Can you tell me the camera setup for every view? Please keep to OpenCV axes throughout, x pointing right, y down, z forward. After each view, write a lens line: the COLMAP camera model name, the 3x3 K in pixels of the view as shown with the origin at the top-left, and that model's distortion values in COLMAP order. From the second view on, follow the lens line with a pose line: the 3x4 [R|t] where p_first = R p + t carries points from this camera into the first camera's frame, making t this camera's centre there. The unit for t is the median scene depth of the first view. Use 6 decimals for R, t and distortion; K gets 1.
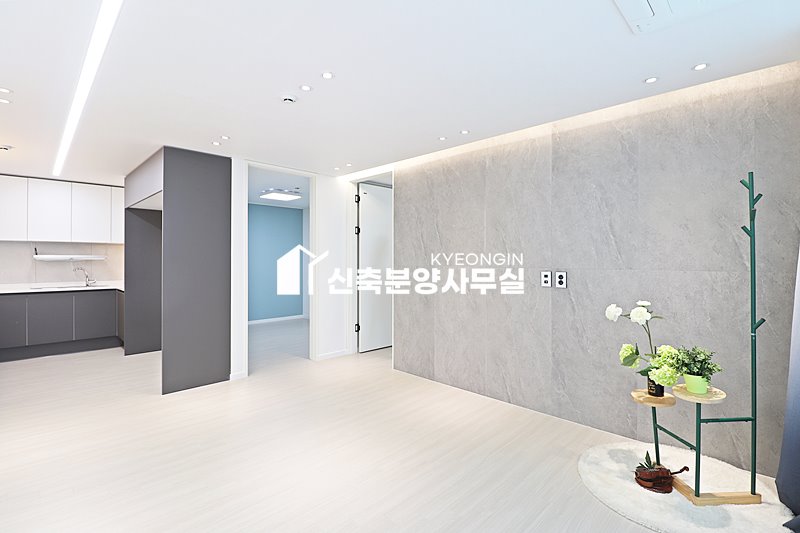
lens RADIAL K [[368.5, 0, 398.3], [0, 368.5, 258.4], [0, 0, 1]] dist [-0.006739, -0.008168]
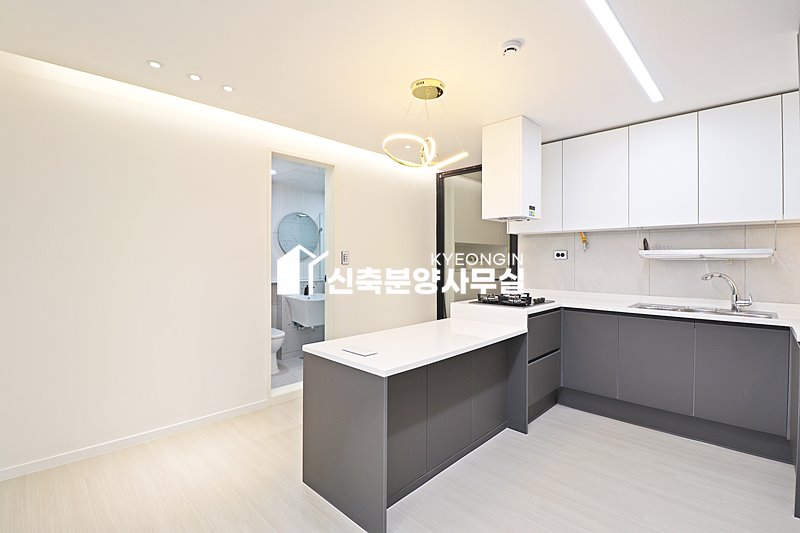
lens RADIAL K [[368.5, 0, 396.0], [0, 368.5, 265.7], [0, 0, 1]] dist [-0.006739, -0.008168]
pose [[-0.006479, 0.015494, -0.999859, -0.447958], [0.003760, 0.999873, 0.015469, 0.006592], [0.999972, -0.003659, -0.006537, 0.696228]]
